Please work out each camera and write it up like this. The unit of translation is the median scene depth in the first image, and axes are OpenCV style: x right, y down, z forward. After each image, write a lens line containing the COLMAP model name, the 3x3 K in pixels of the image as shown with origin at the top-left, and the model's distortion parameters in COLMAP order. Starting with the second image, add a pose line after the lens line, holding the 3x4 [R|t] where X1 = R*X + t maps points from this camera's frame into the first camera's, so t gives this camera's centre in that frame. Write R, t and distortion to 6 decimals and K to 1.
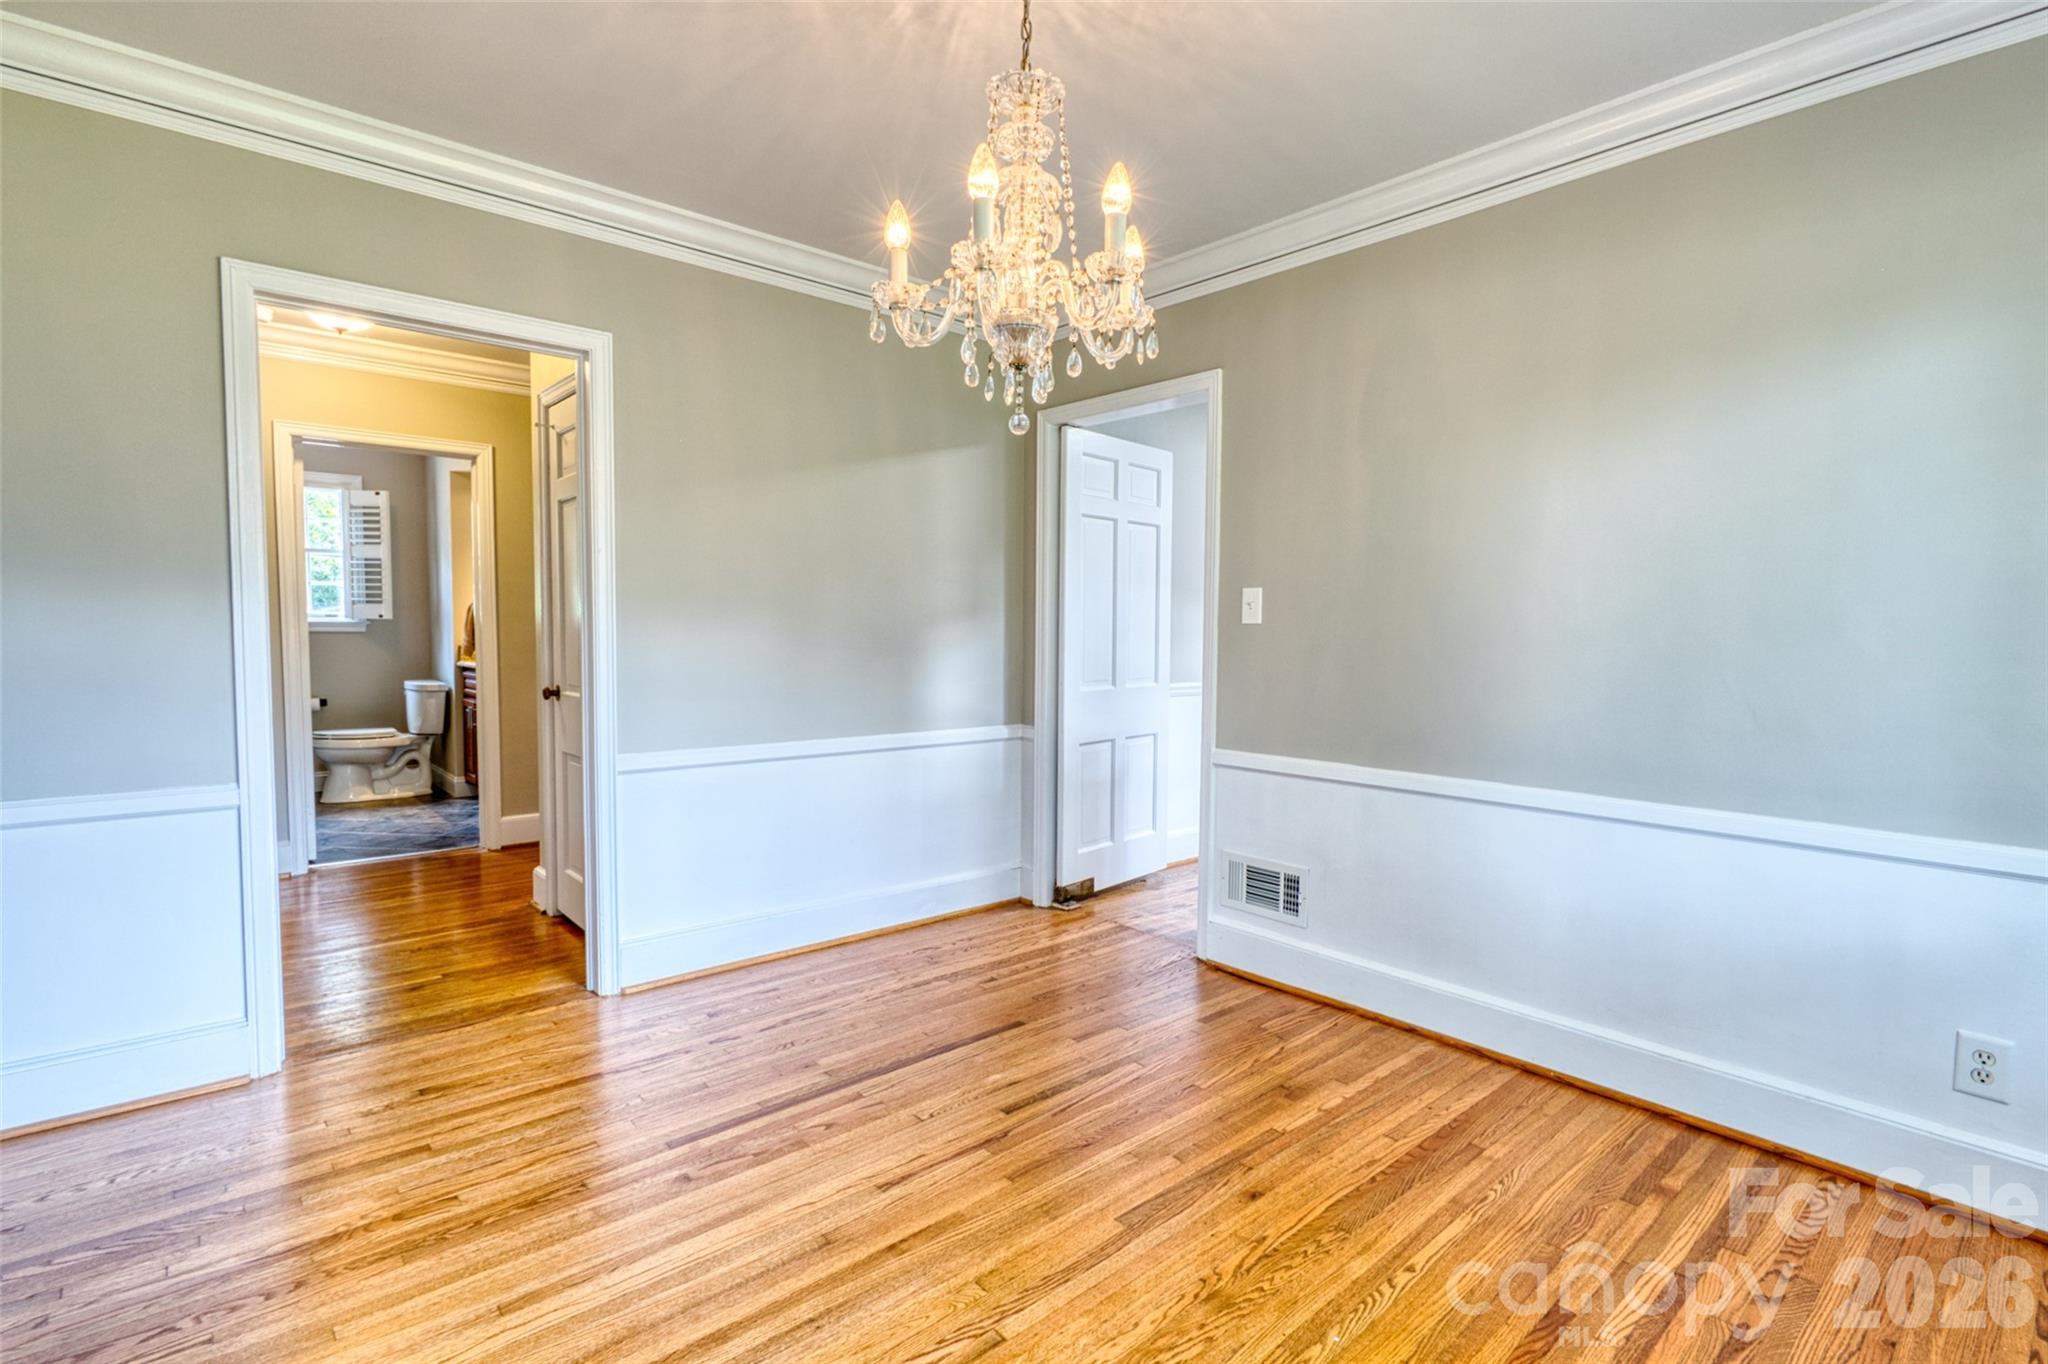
lens RADIAL K [[967.5, 0, 1024.0], [0, 967.5, 682.0], [0, 0, 1]] dist [-0.011384, 0.007752]
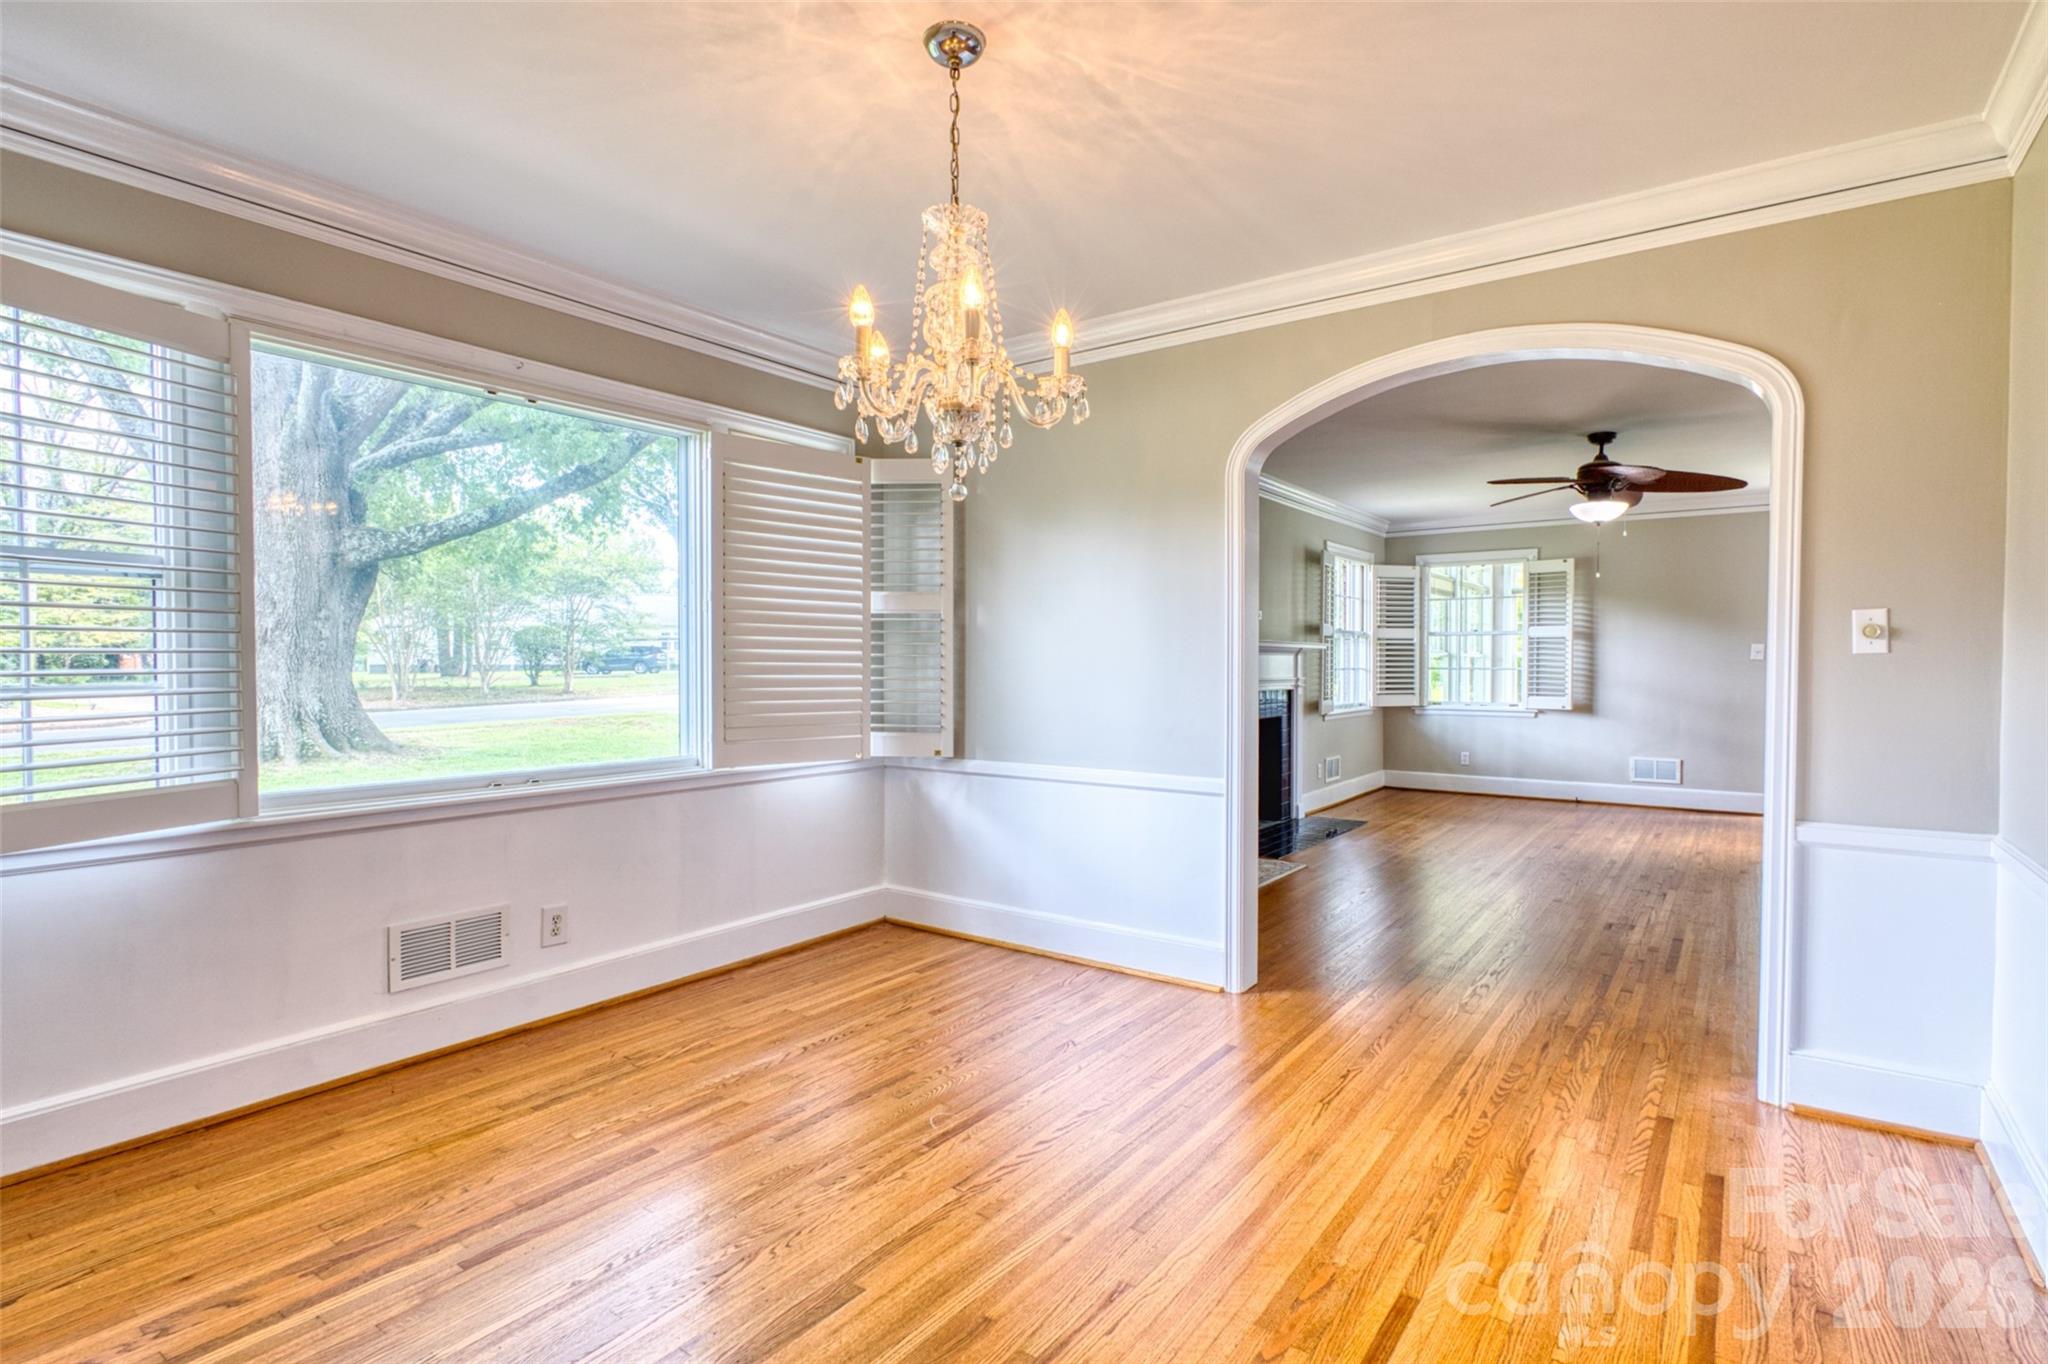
lens RADIAL K [[989.0, 0, 1058.2], [0, 989.0, 683.7], [0, 0, 1]] dist [-0.001432, -0.000328]
pose [[-0.970293, -0.003724, -0.241902, 0.115703], [-0.021371, 0.997292, 0.070372, -0.086663], [0.240985, 0.073452, -0.967745, 1.519619]]
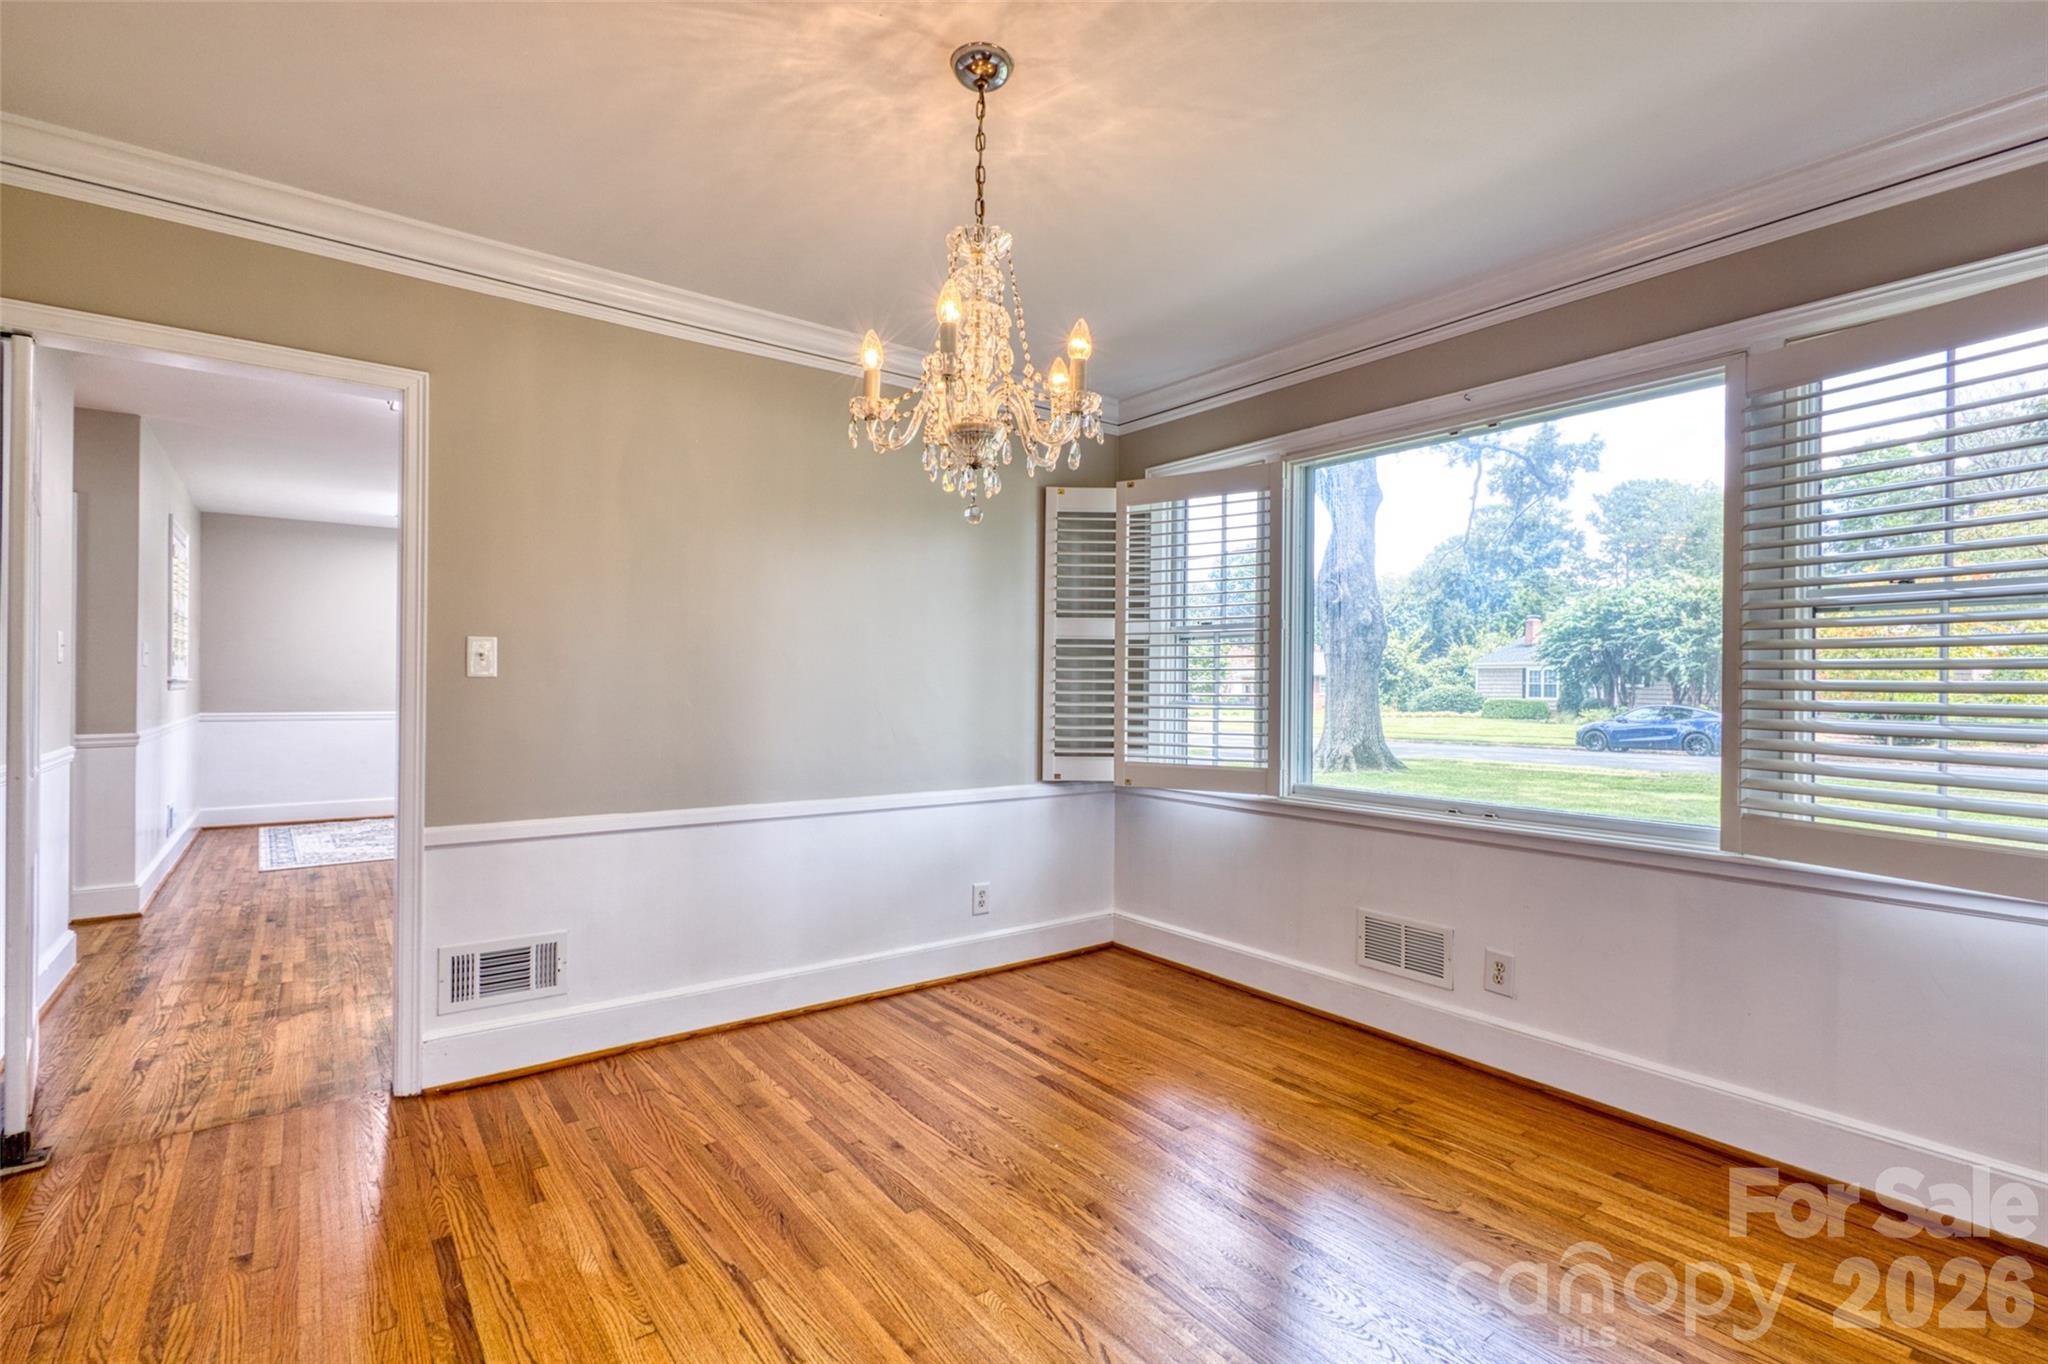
lens RADIAL K [[946.7, 0, 1024.0], [0, 946.7, 684.6], [0, 0, 1]] dist [0.000427, -0.000310]
pose [[0.067102, -0.009292, 0.997703, -0.783998], [0.042043, 0.999095, 0.006478, -0.051313], [-0.996860, 0.041512, 0.067432, 0.594119]]
